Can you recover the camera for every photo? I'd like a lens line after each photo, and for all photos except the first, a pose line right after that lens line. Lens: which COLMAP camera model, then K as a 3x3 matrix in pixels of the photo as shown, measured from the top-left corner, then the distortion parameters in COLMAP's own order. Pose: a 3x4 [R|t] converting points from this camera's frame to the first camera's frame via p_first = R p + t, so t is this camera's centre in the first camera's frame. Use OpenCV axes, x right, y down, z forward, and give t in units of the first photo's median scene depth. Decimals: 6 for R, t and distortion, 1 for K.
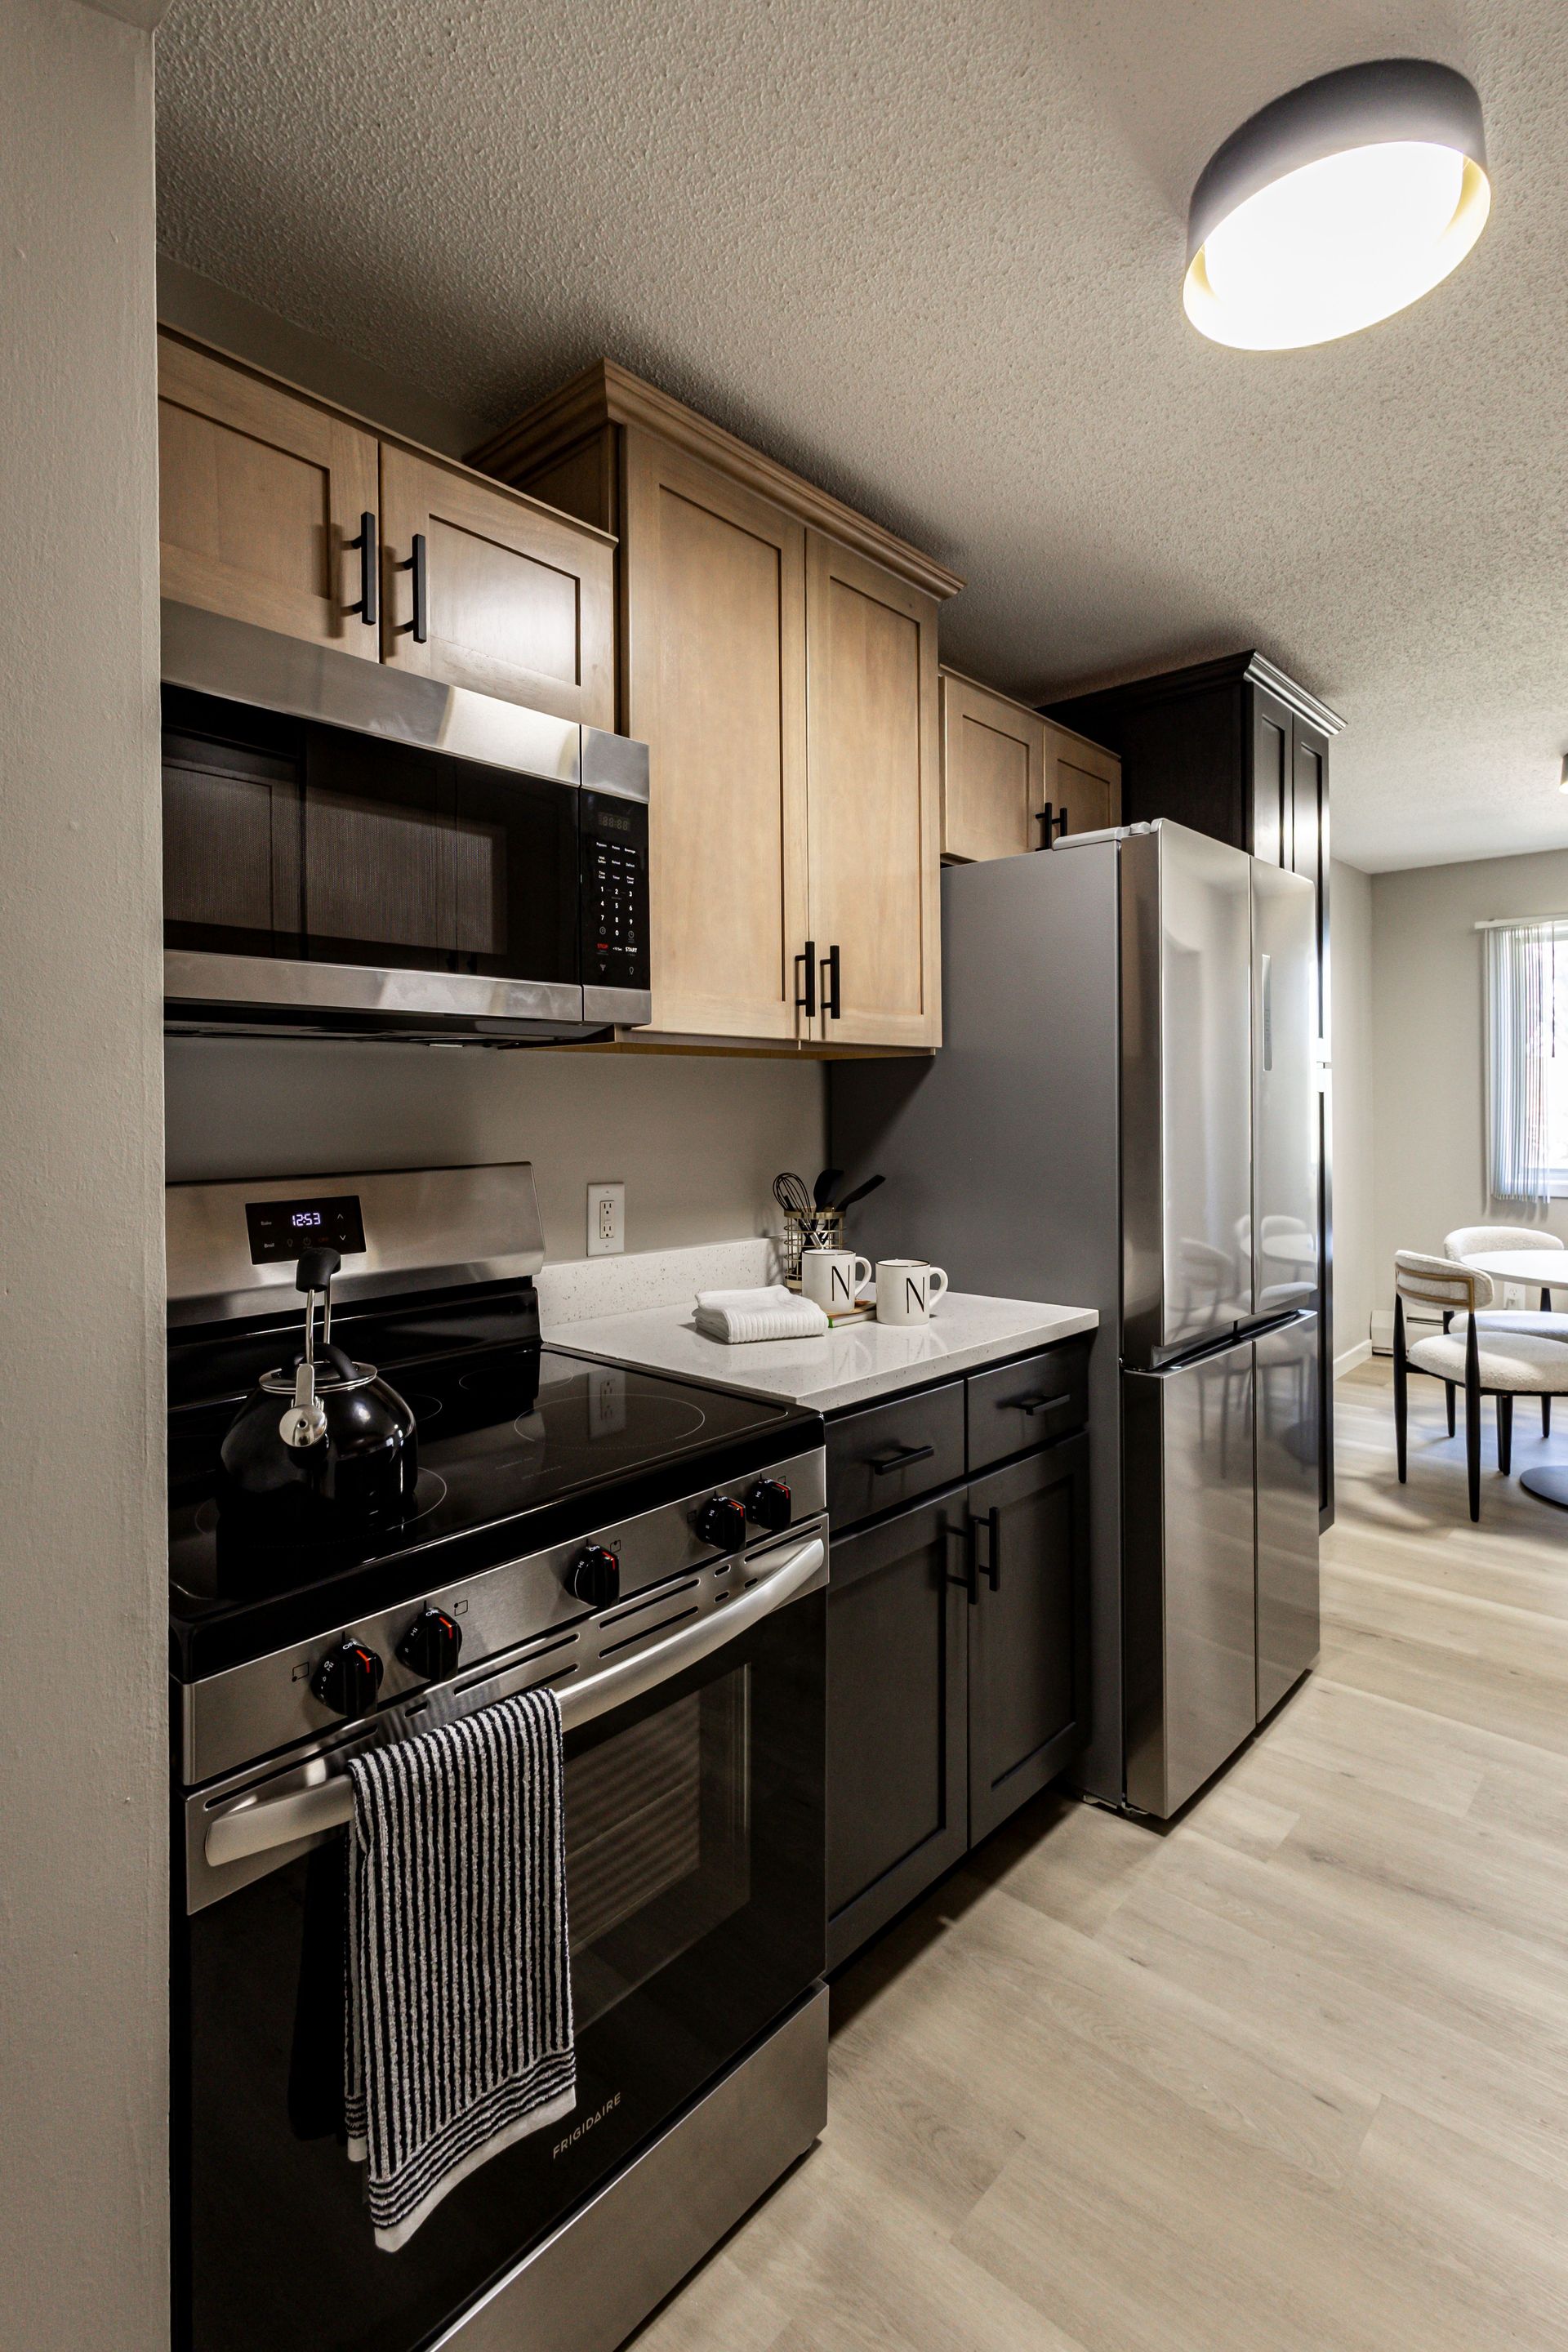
lens RADIAL K [[1129.4, 0, 774.7], [0, 1129.4, 1116.6], [0, 0, 1]] dist [-0.002233, -0.000583]
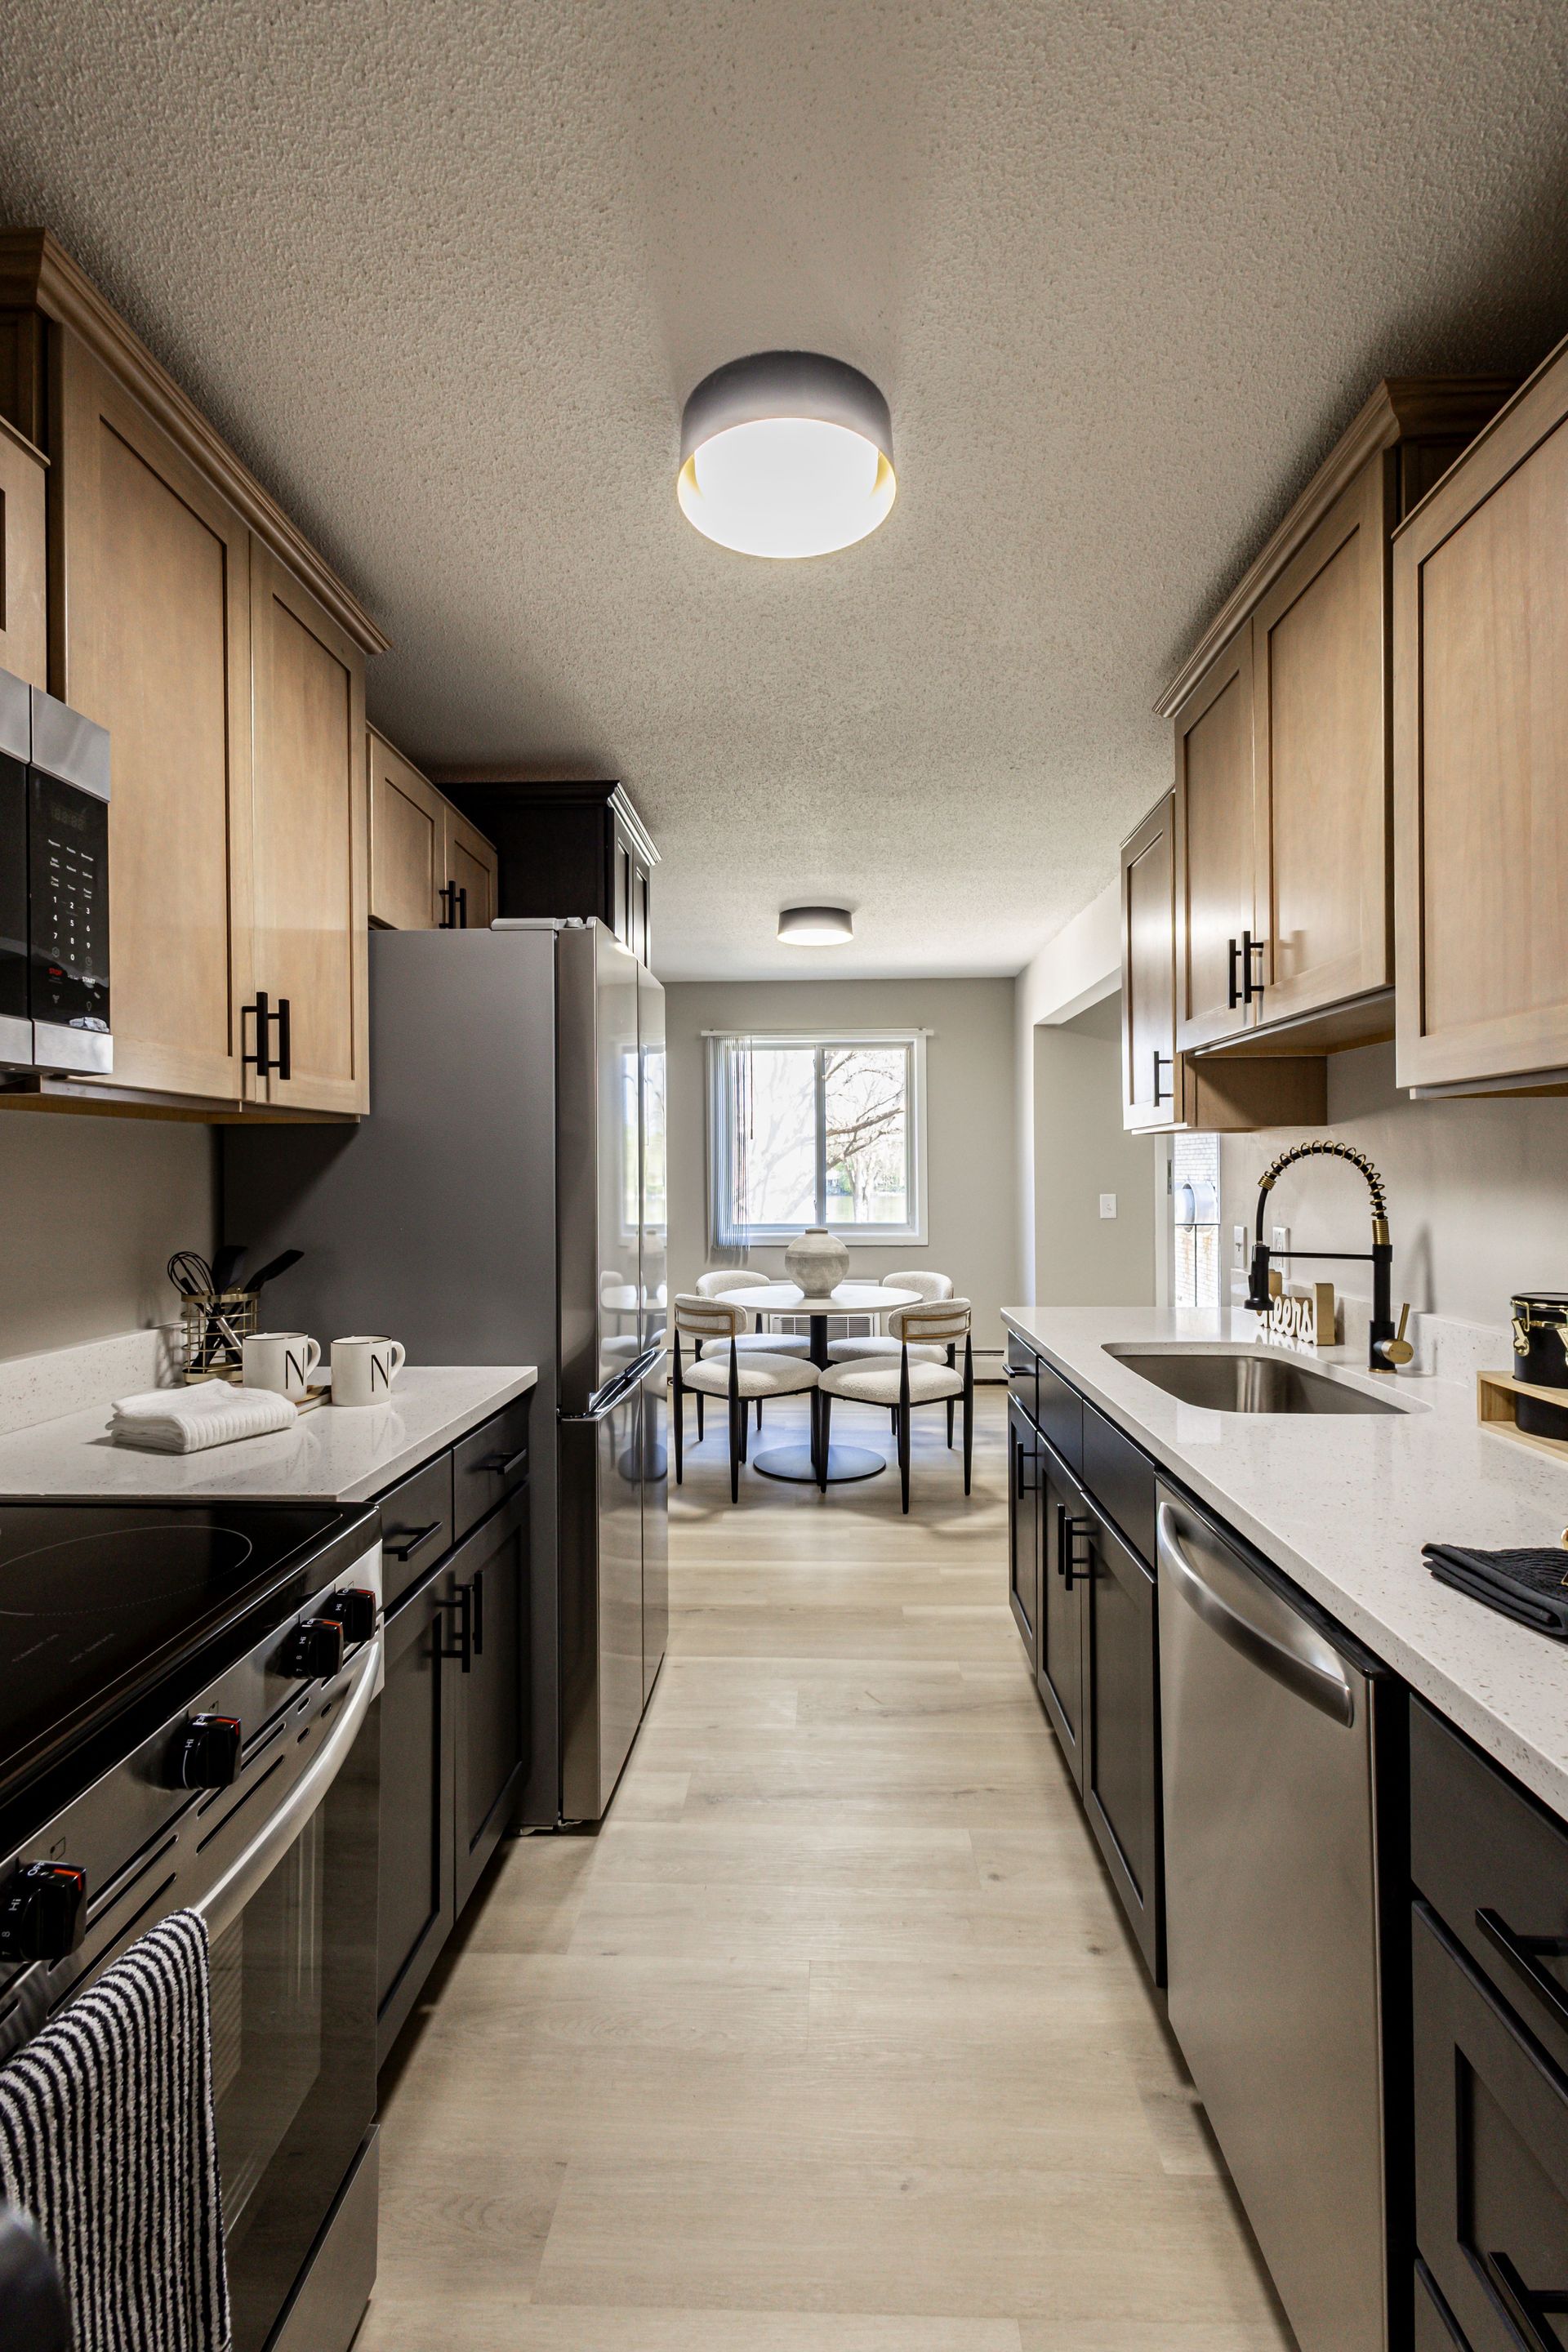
lens RADIAL K [[1066.4, 0, 784.0], [0, 1066.4, 1176.0], [0, 0, 1]] dist [0.005103, -0.004418]
pose [[0.756806, 0.001046, 0.653638, -0.204278], [0.005235, 0.999957, -0.007662, 0.000118], [-0.653618, 0.009220, 0.756768, 0.083464]]
